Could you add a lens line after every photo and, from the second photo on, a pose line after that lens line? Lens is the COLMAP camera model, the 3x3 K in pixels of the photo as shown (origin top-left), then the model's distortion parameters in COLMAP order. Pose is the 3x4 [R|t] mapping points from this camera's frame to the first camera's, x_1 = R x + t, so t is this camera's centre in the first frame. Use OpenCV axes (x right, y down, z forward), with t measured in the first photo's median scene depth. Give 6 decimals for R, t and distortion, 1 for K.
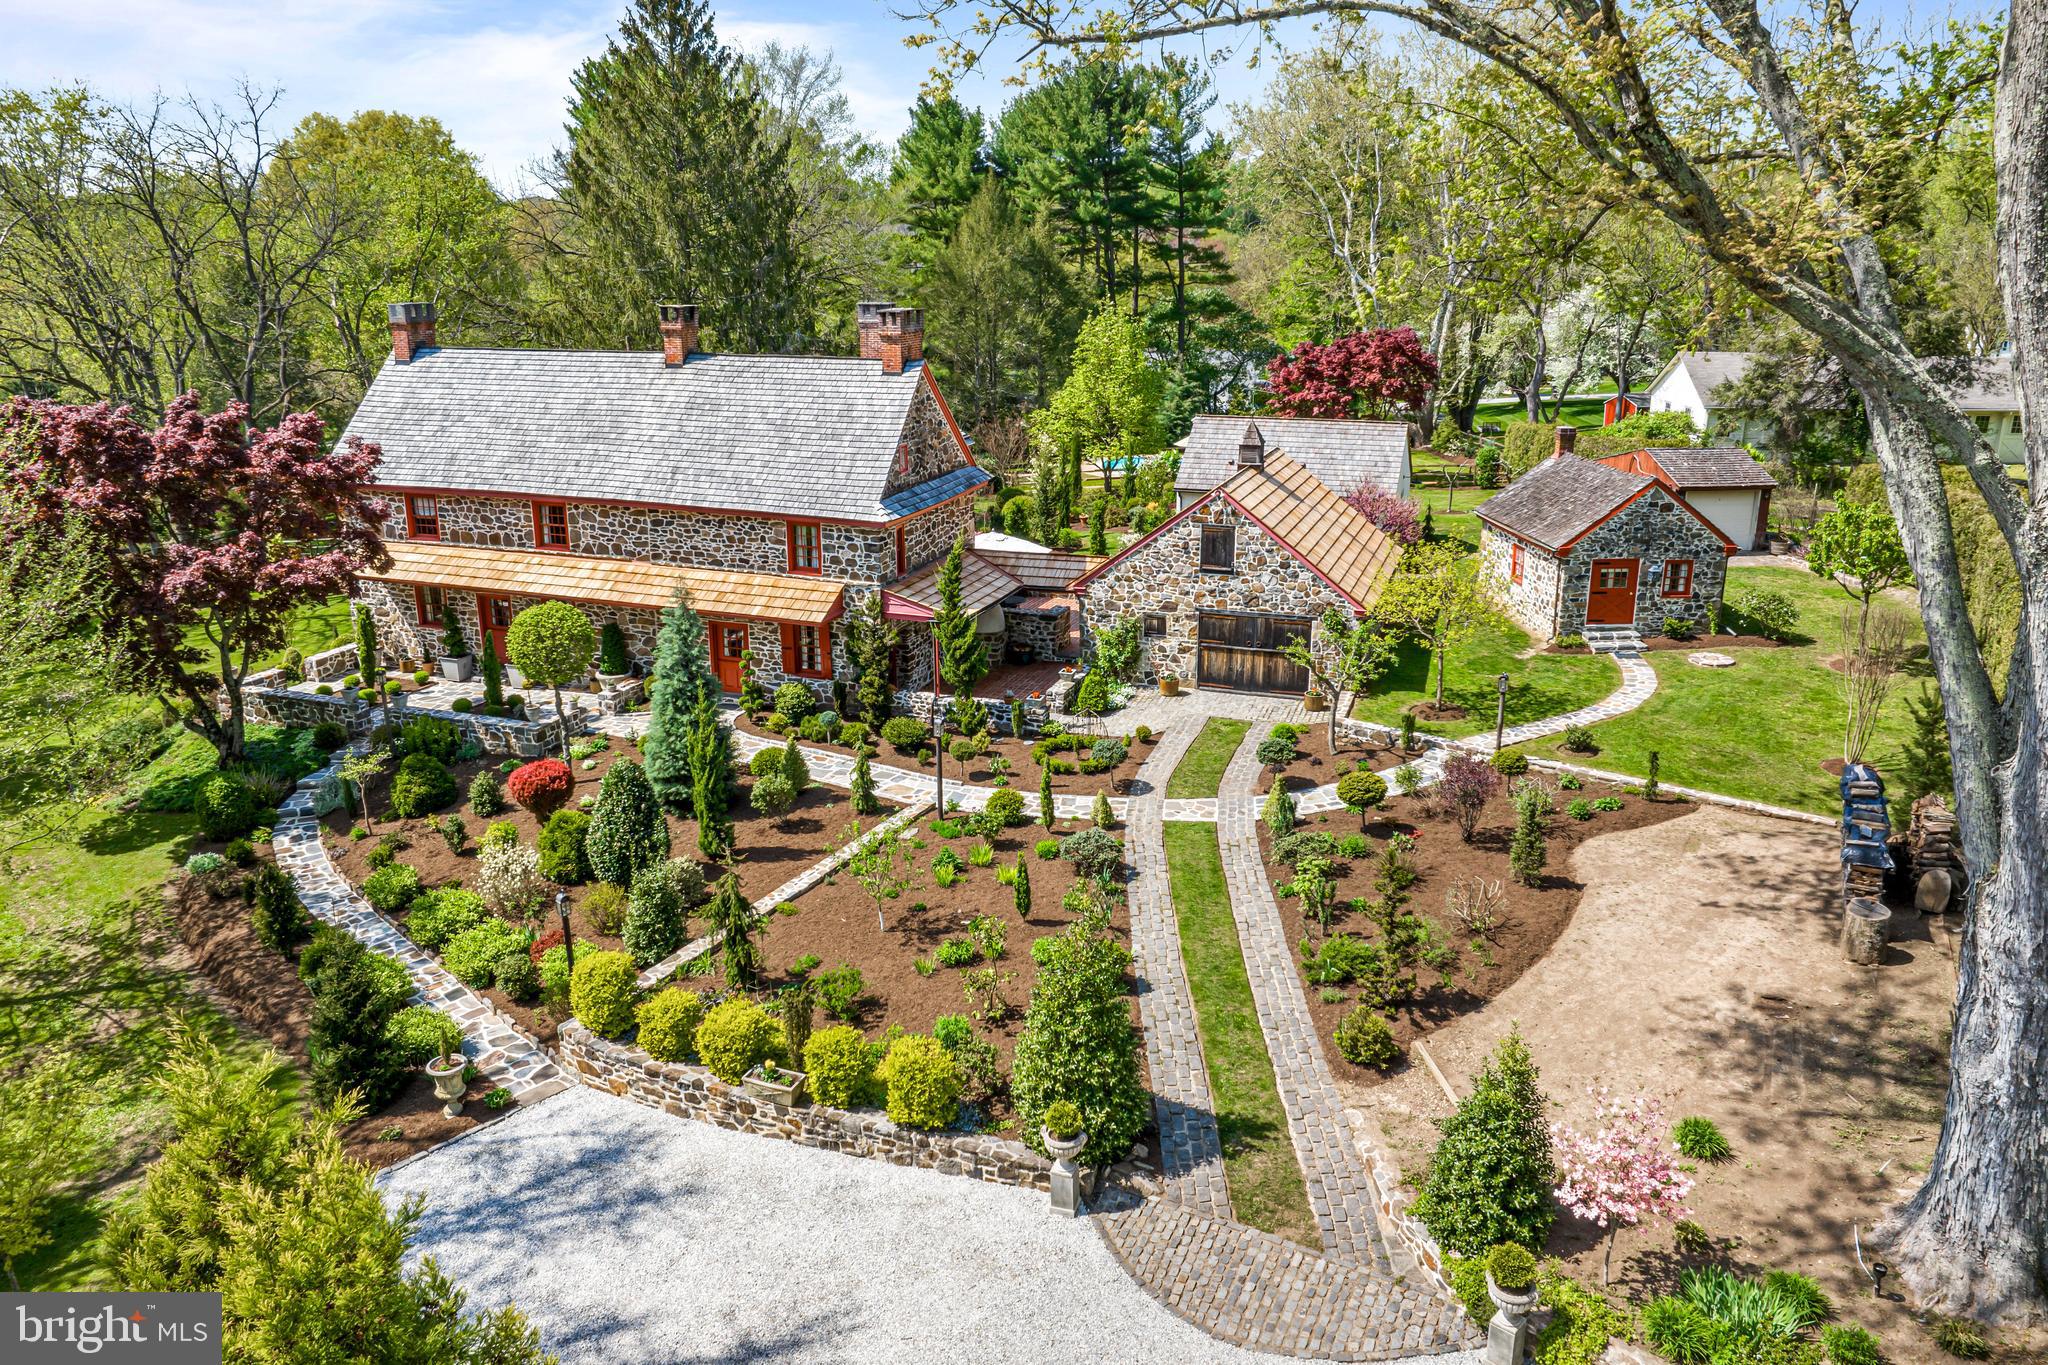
lens RADIAL K [[1437.7, 0, 1034.7], [0, 1437.7, 679.1], [0, 0, 1]] dist [-0.002057, -0.093263]
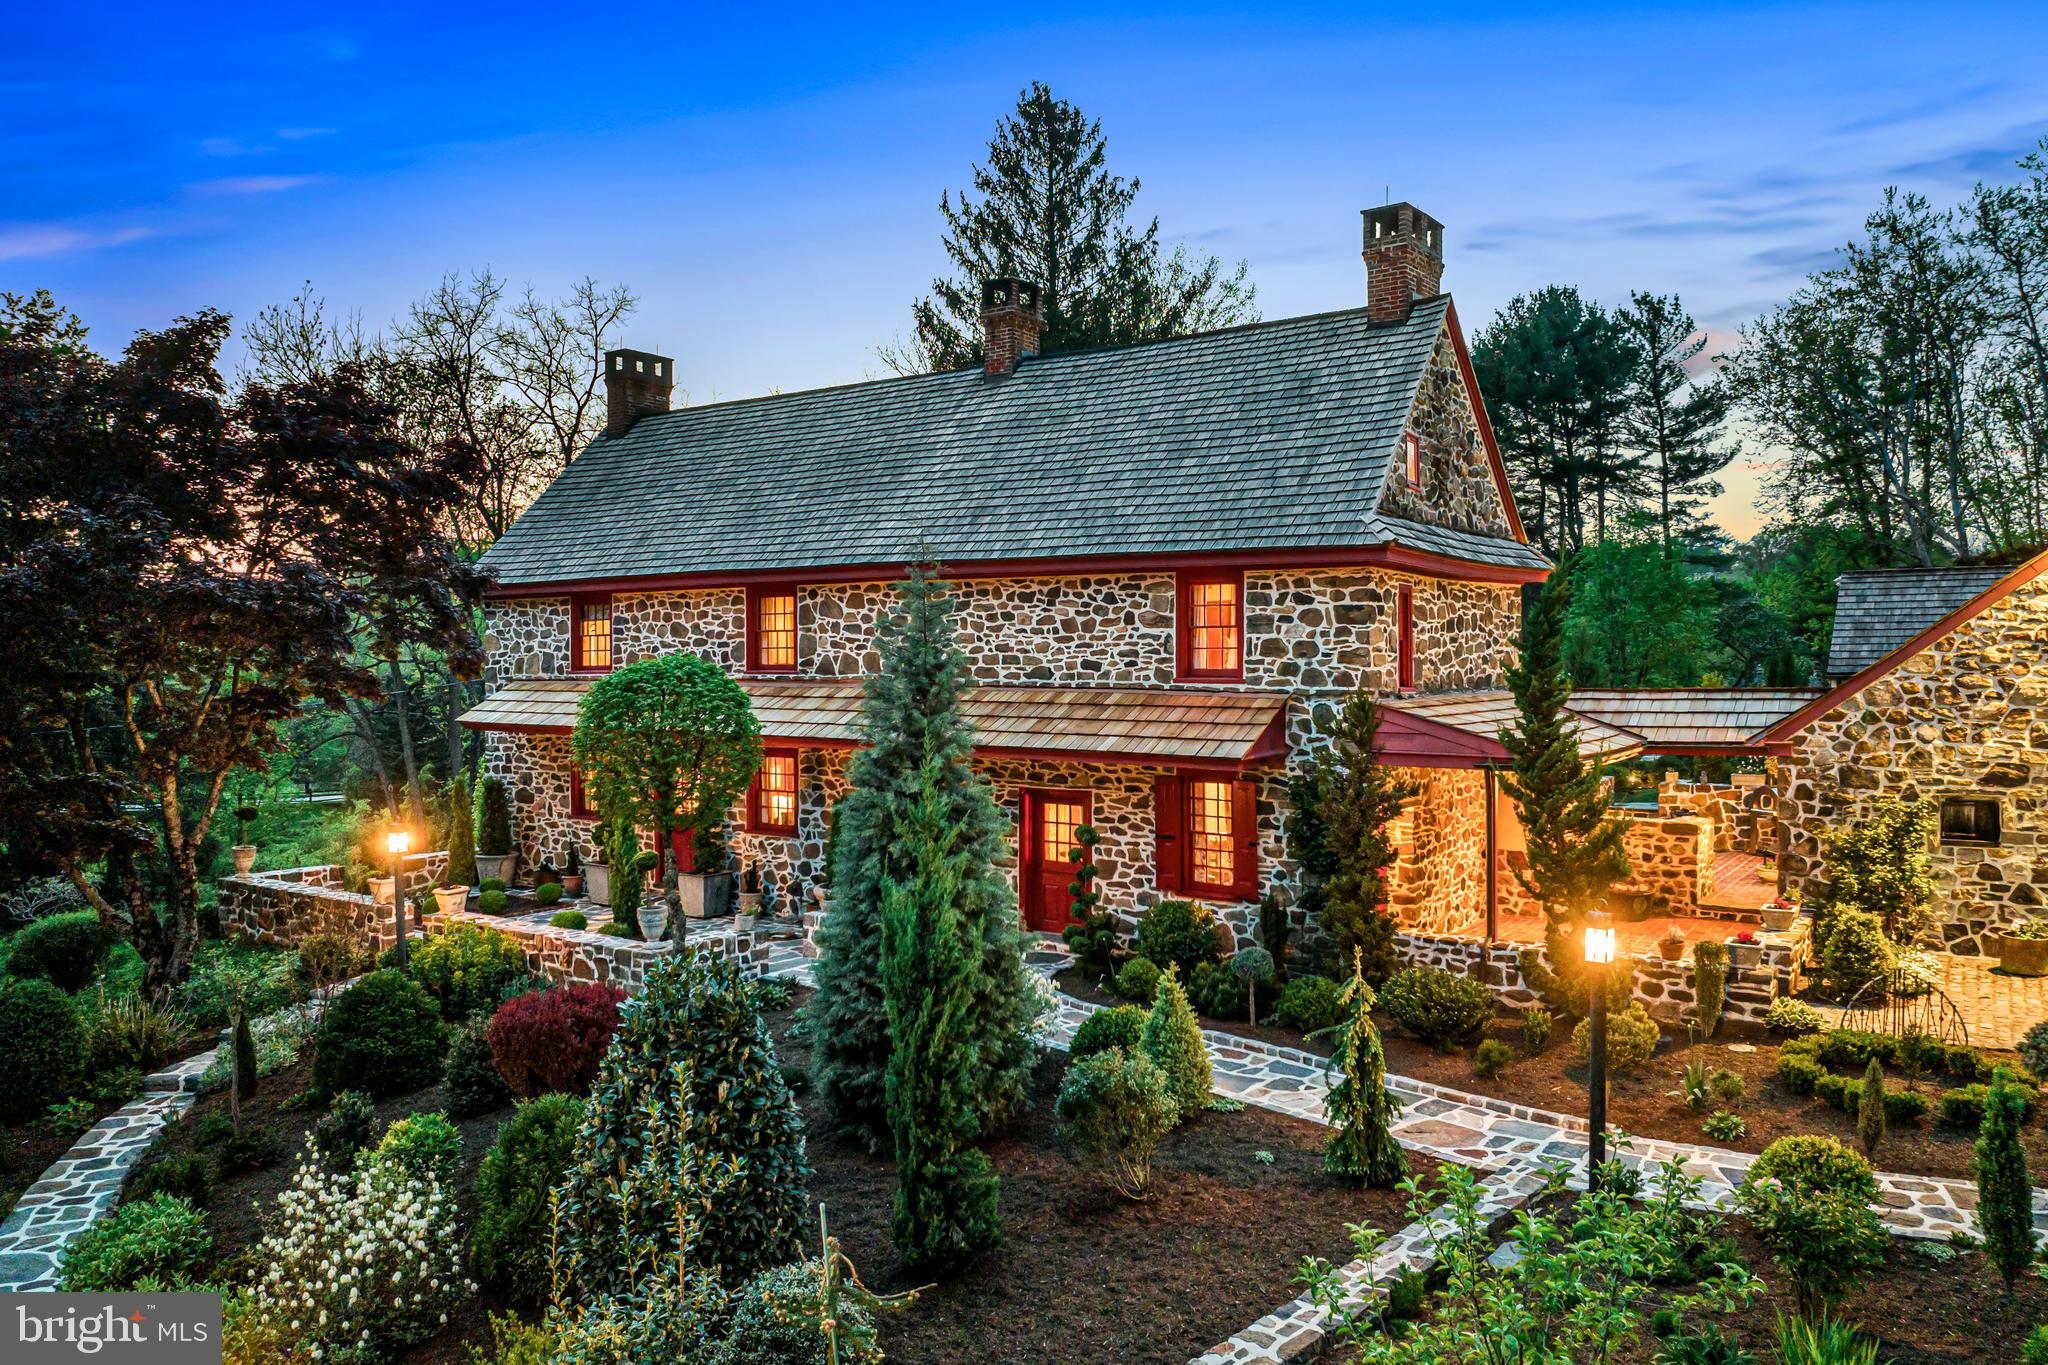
lens RADIAL K [[1442.0, 0, 1036.8], [0, 1442.0, 680.5], [0, 0, 1]] dist [-0.028918, -0.005245]
pose [[0.966404, -0.000559, -0.257029, -0.087913], [-0.068817, 0.962926, -0.260839, 0.059613], [0.247646, 0.269764, 0.930537, 0.514002]]
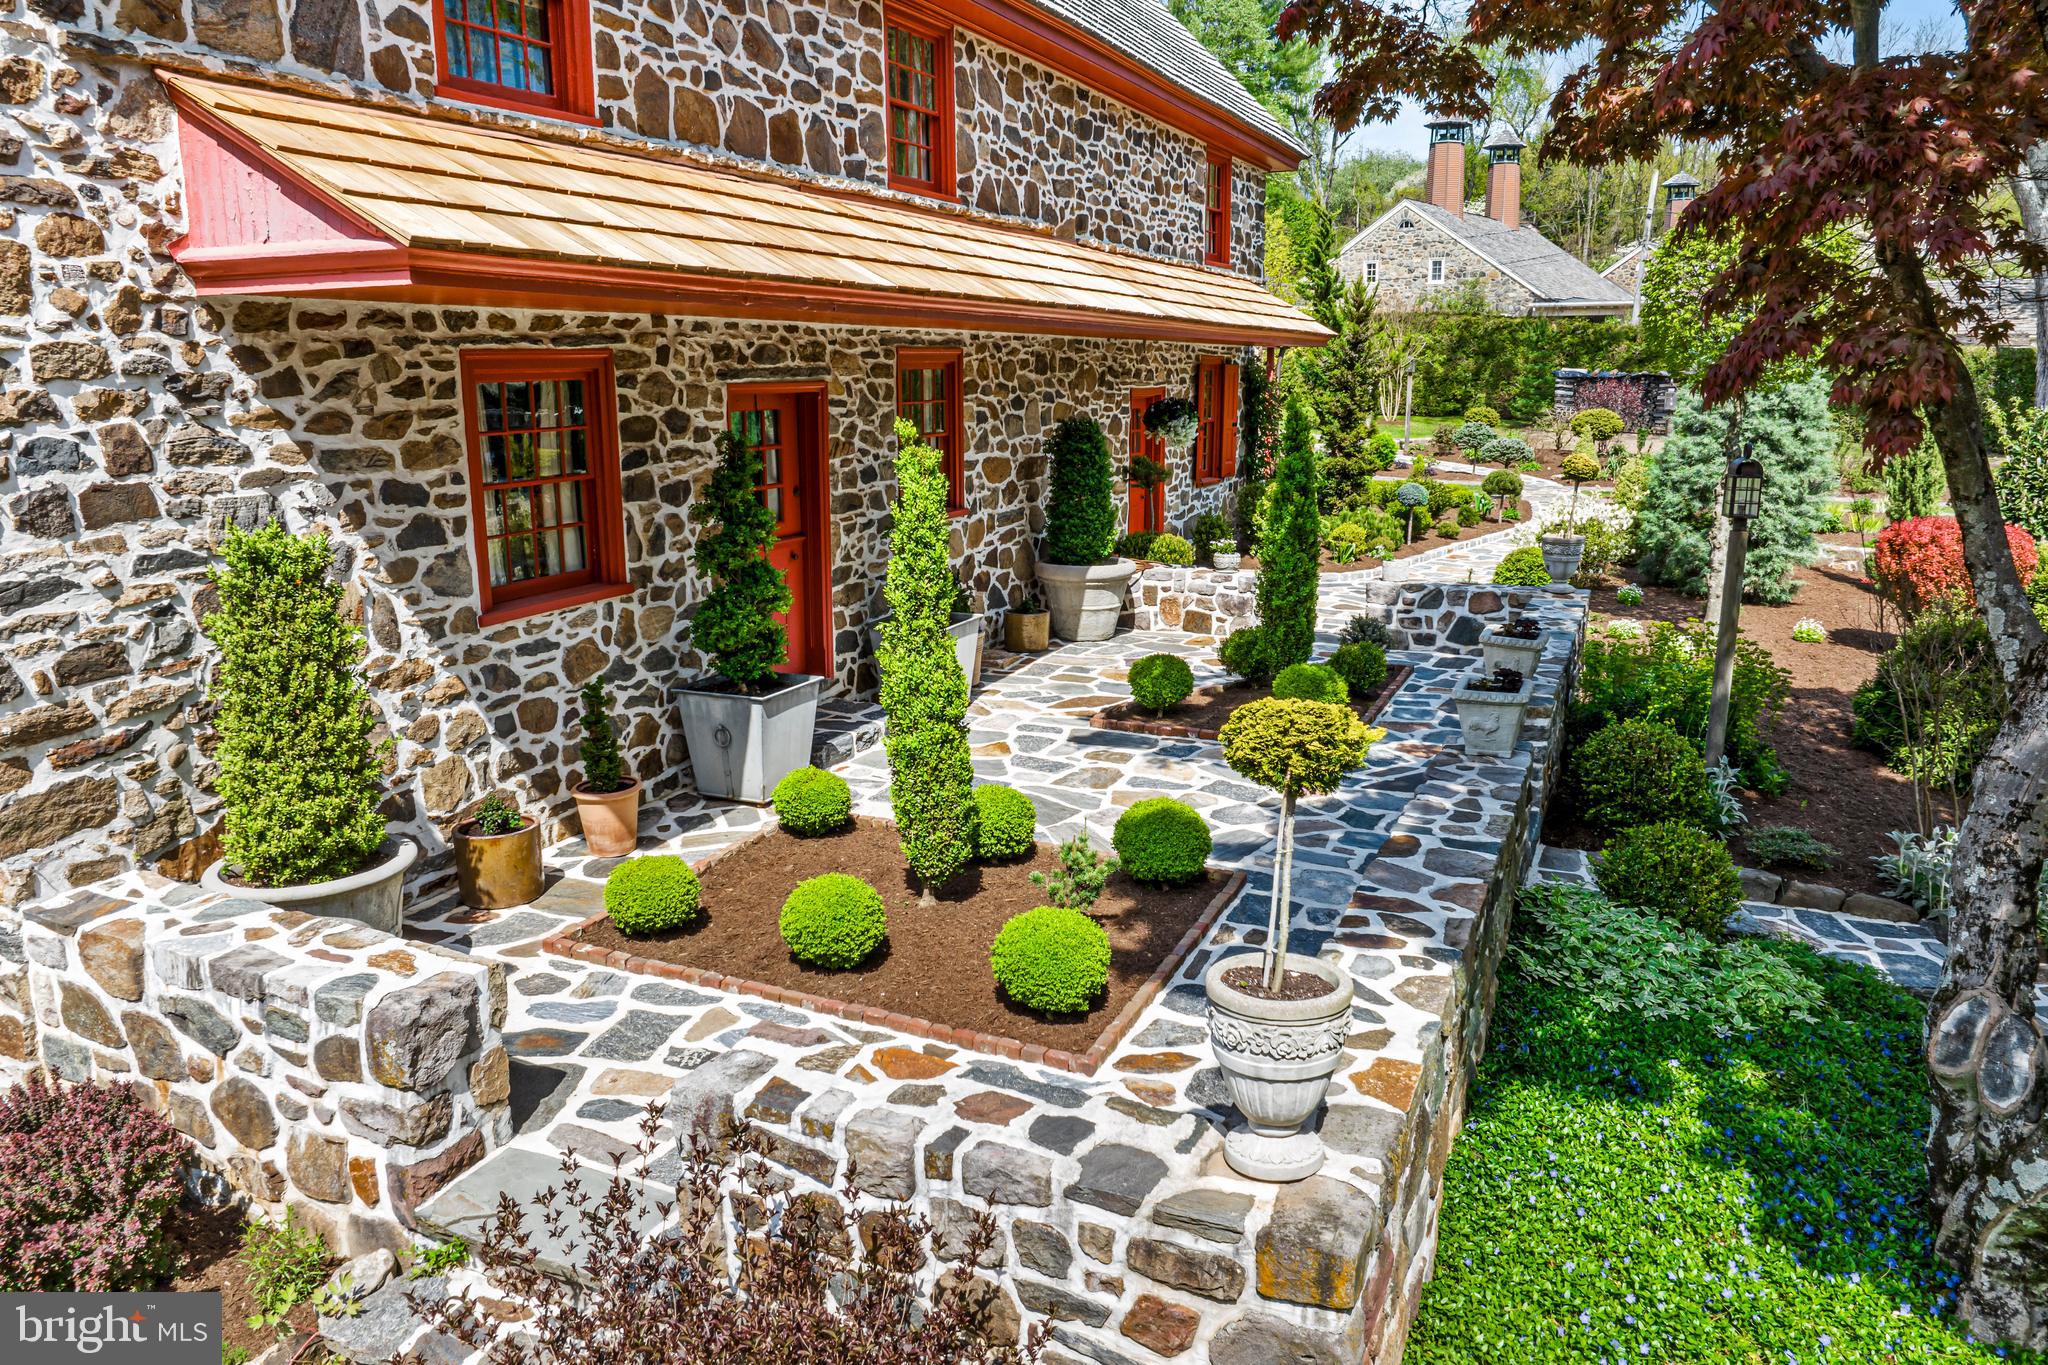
lens RADIAL K [[1473.8, 0, 1063.0], [0, 1473.8, 666.2], [0, 0, 1]] dist [-0.020729, -0.036645]
pose [[0.045639, -0.204633, 0.977774, -0.673158], [0.278674, 0.942545, 0.184252, -0.050418], [-0.959301, 0.264071, 0.100042, 1.020806]]
